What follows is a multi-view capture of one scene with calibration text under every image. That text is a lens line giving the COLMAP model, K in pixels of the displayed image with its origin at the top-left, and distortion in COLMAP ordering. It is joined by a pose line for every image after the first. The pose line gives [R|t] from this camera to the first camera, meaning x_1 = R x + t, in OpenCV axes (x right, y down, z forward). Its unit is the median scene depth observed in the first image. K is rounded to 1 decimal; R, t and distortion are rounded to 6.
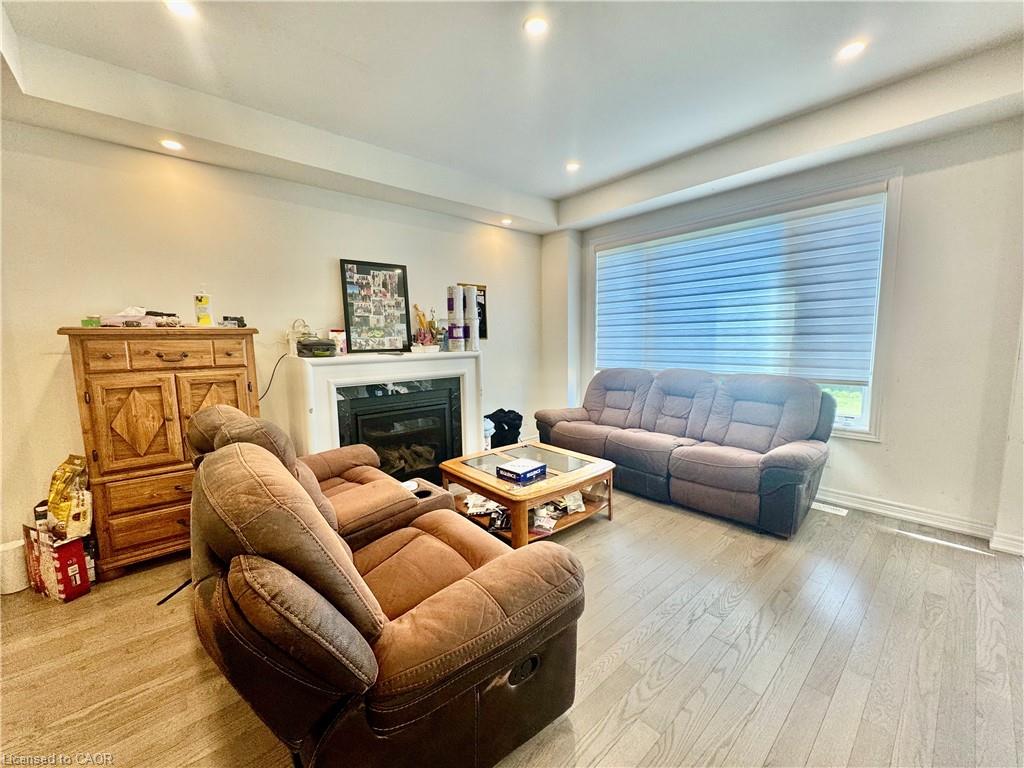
lens RADIAL K [[404.2, 0, 511.6], [0, 404.2, 384.3], [0, 0, 1]] dist [-0.001208, 0.000059]
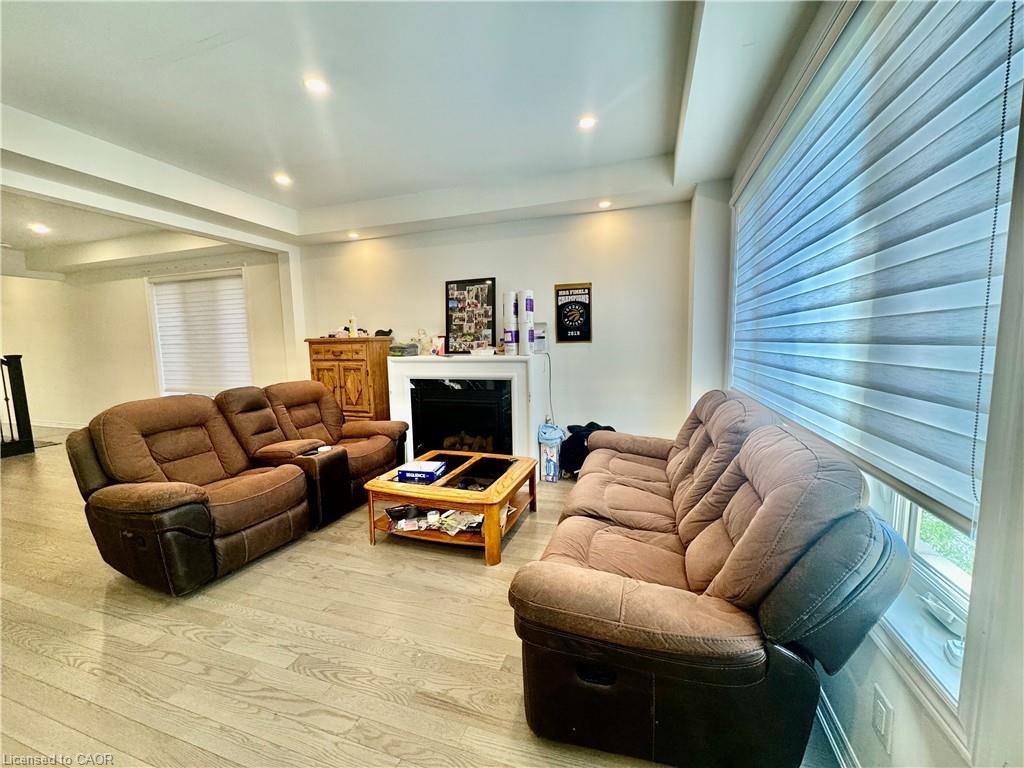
lens RADIAL K [[404.2, 0, 511.7], [0, 404.2, 384.8], [0, 0, 1]] dist [-0.001208, 0.000059]
pose [[0.507367, 0.096860, -0.856269, 0.798195], [-0.087098, 0.994338, 0.060870, -0.073753], [0.857317, 0.043696, 0.512931, 0.508511]]
